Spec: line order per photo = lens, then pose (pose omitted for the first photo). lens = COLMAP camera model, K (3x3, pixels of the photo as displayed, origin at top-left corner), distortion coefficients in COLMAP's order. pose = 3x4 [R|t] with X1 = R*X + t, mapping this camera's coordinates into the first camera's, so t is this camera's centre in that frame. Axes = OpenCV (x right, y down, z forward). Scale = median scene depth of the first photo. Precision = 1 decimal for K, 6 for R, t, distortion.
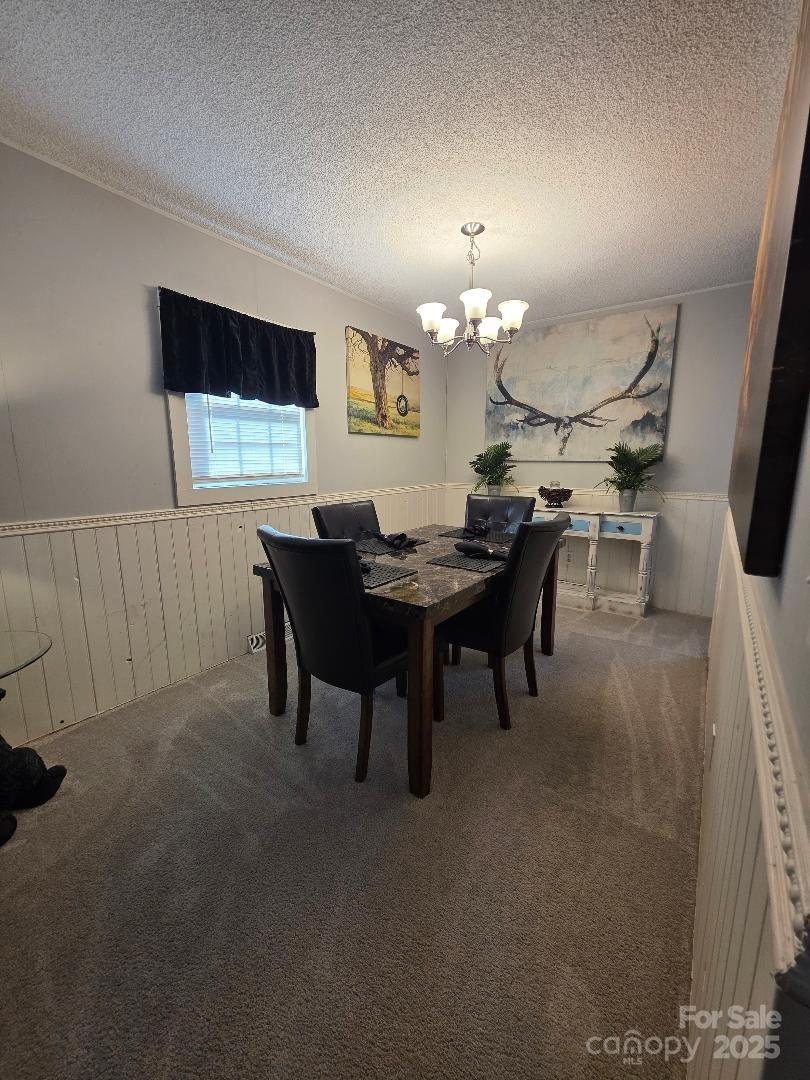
lens RADIAL K [[437.8, 0, 404.6], [0, 437.8, 537.9], [0, 0, 1]] dist [-0.000229, -0.000002]
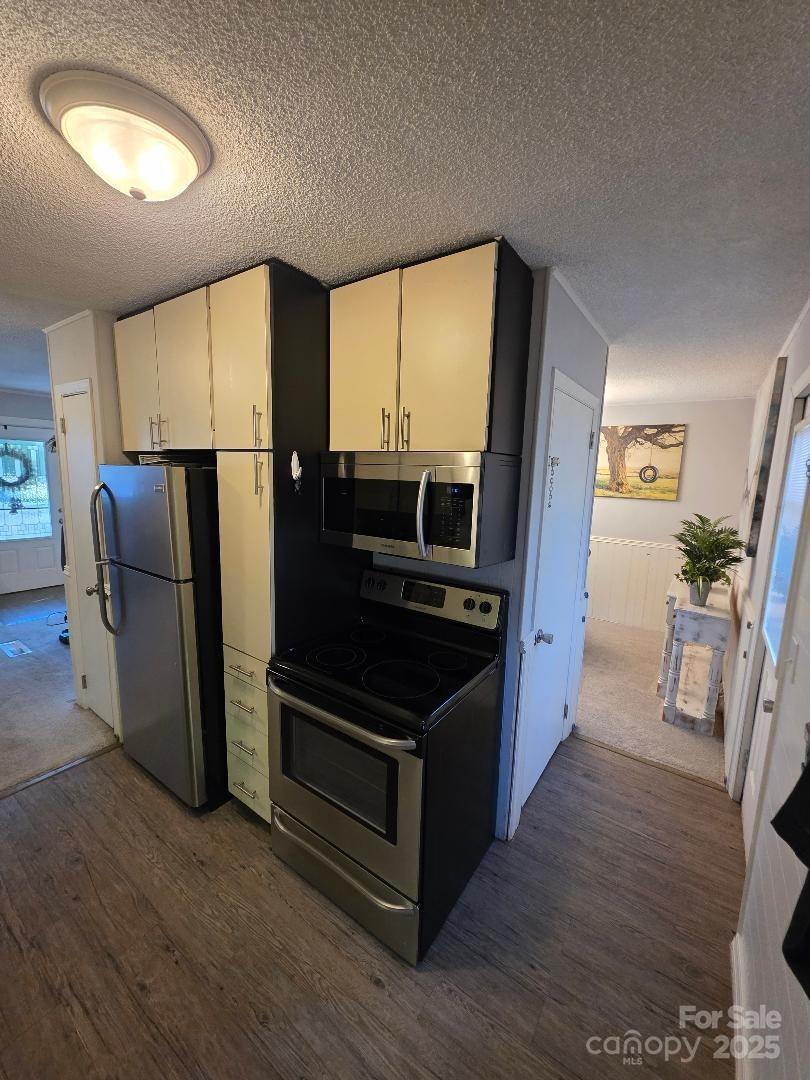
lens RADIAL K [[437.8, 0, 404.3], [0, 437.8, 537.0], [0, 0, 1]] dist [-0.000229, -0.000002]
pose [[0.003518, 0.167033, -0.985945, 1.215931], [-0.200953, 0.965956, 0.162930, -0.199644], [0.979595, 0.197555, 0.036964, 0.337642]]
